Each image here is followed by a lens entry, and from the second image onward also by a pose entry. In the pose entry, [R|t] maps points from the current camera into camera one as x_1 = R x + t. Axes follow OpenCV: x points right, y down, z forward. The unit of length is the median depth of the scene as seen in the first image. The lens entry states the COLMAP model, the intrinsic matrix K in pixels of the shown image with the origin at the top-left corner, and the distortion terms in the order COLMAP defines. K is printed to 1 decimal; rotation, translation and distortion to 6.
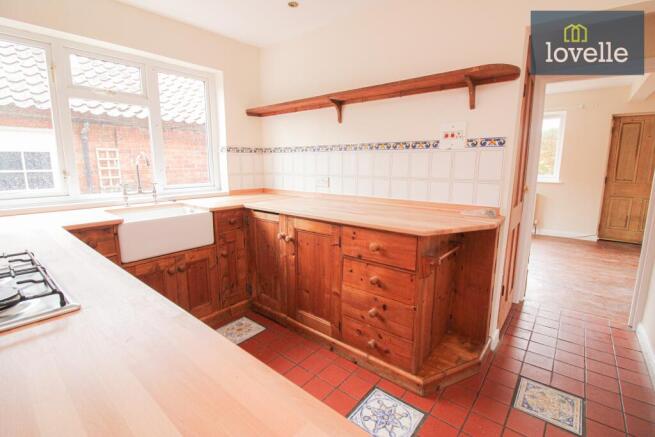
lens RADIAL K [[303.5, 0, 327.5], [0, 303.5, 218.5], [0, 0, 1]] dist [-0.035185, -0.000397]
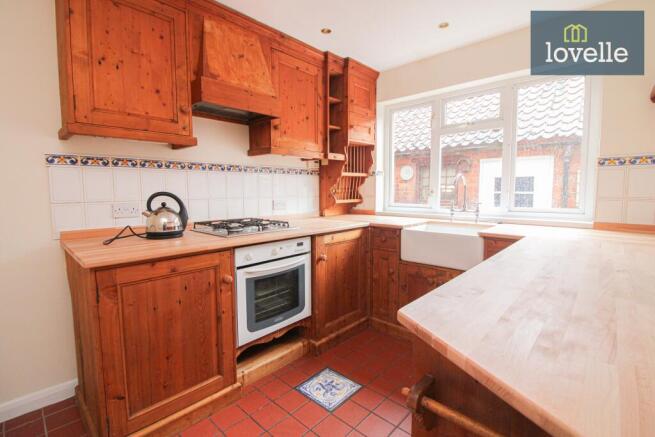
lens RADIAL K [[303.5, 0, 327.5], [0, 303.5, 218.5], [0, 0, 1]] dist [-0.035185, -0.000397]
pose [[-0.056677, 0.084716, -0.994792, 0.466891], [-0.167231, 0.981511, 0.093113, -0.072211], [0.984287, 0.171638, -0.041462, 0.520783]]
